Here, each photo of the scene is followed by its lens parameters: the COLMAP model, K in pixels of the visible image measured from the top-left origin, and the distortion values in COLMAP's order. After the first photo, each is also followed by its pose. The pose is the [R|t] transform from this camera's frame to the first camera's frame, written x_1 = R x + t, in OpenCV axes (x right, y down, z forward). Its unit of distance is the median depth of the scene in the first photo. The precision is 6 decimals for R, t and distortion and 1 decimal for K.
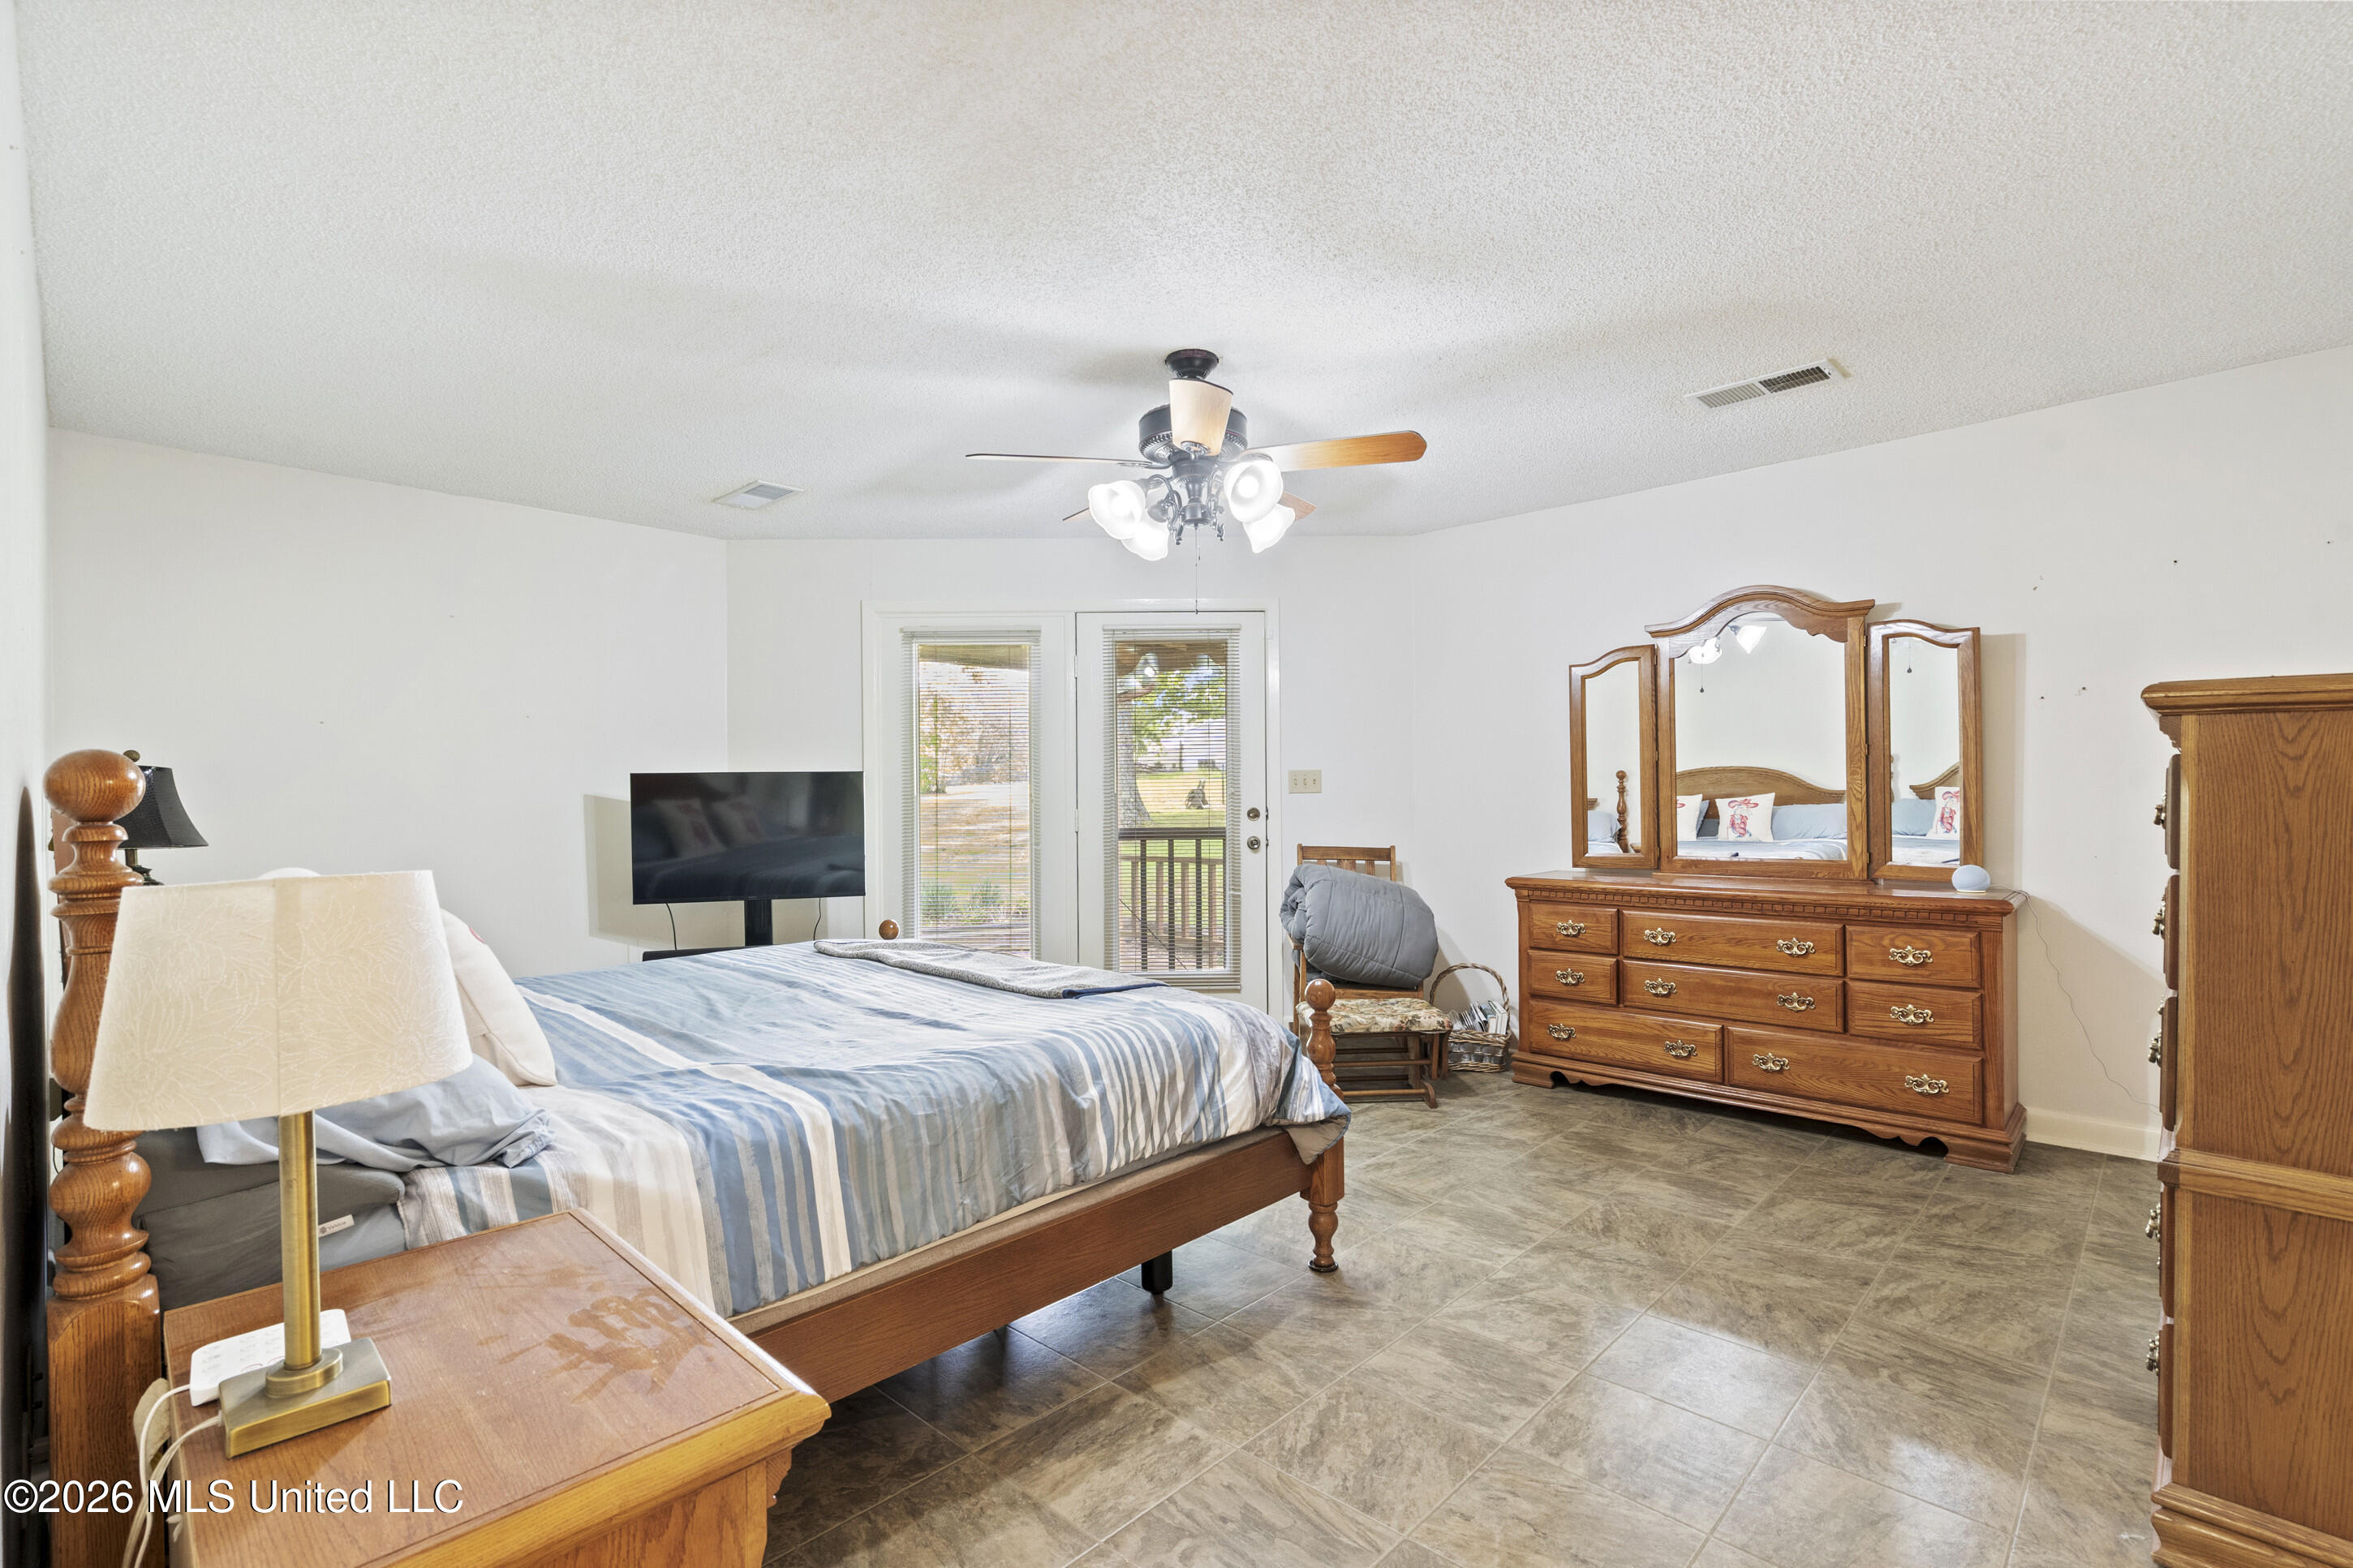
lens RADIAL K [[1062.6, 0, 1148.8], [0, 1062.6, 801.5], [0, 0, 1]] dist [0.018916, -0.000027]
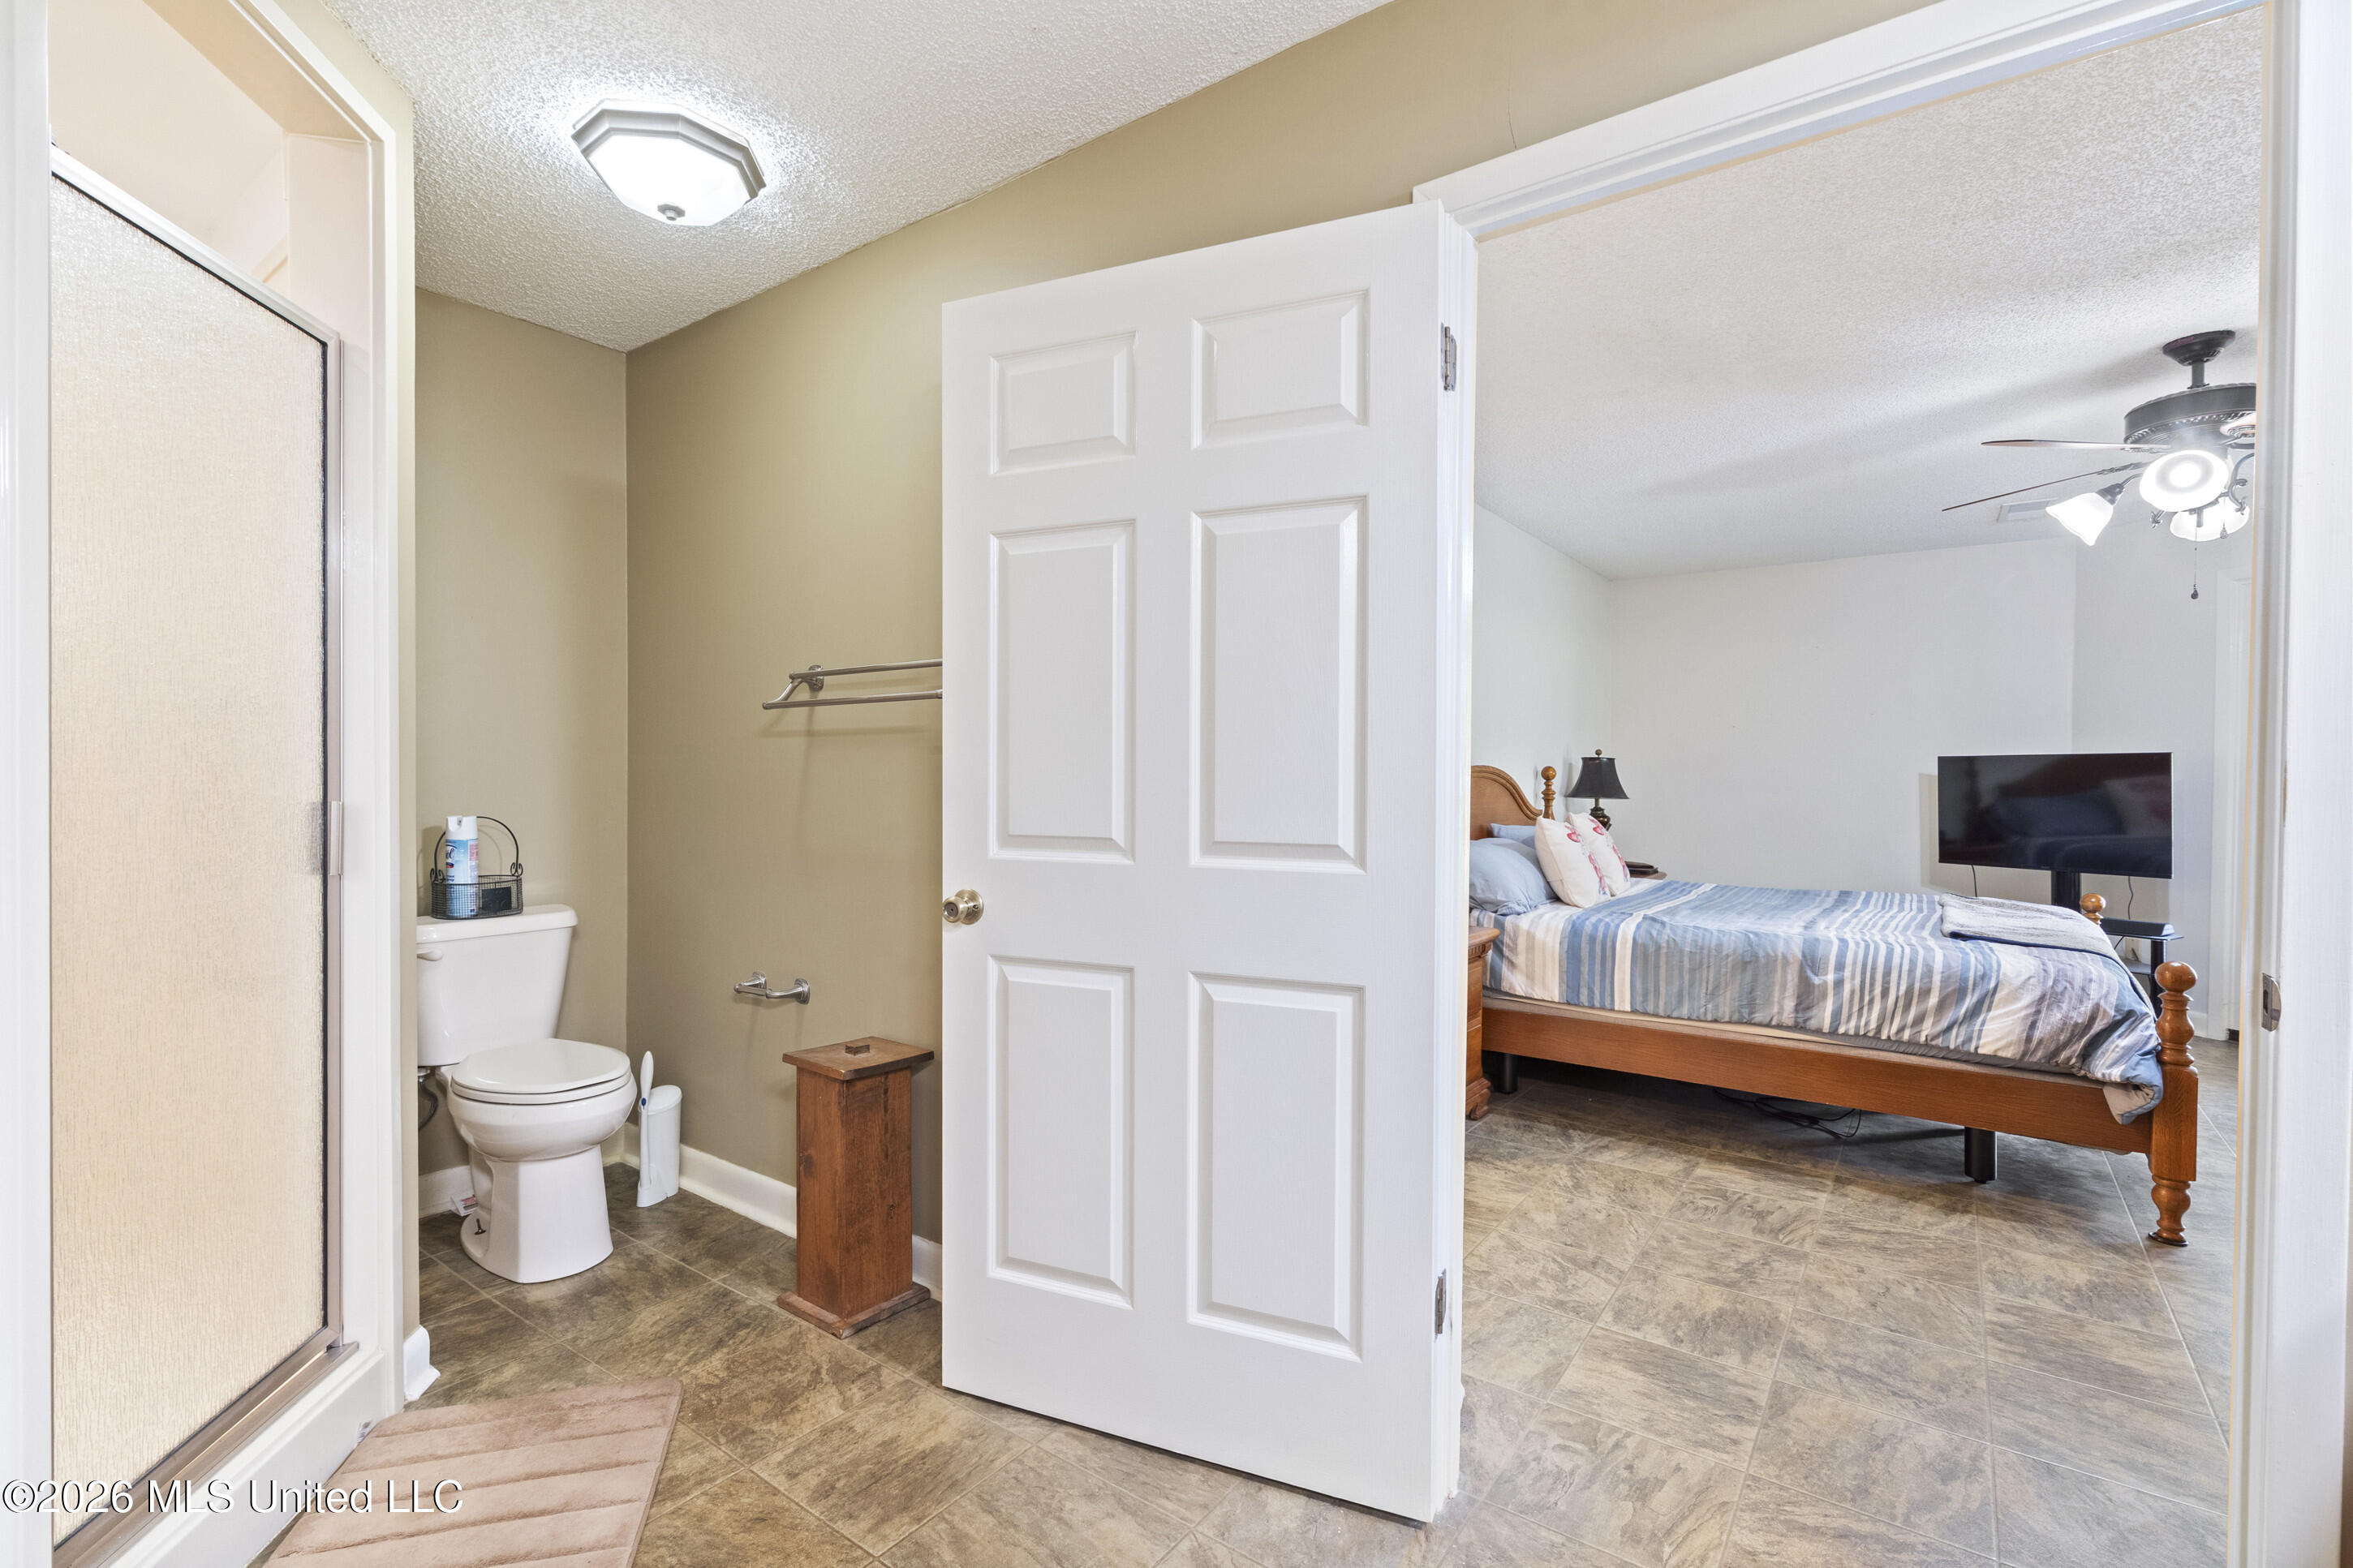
lens RADIAL K [[1077.5, 0, 1176.5], [0, 1077.5, 784.0], [0, 0, 1]] dist [-0.003128, -0.000334]
pose [[0.144741, 0.016346, -0.989335, 1.332279], [-0.009666, 0.999839, 0.015105, -0.007474], [0.989422, 0.007376, 0.144876, -0.115020]]
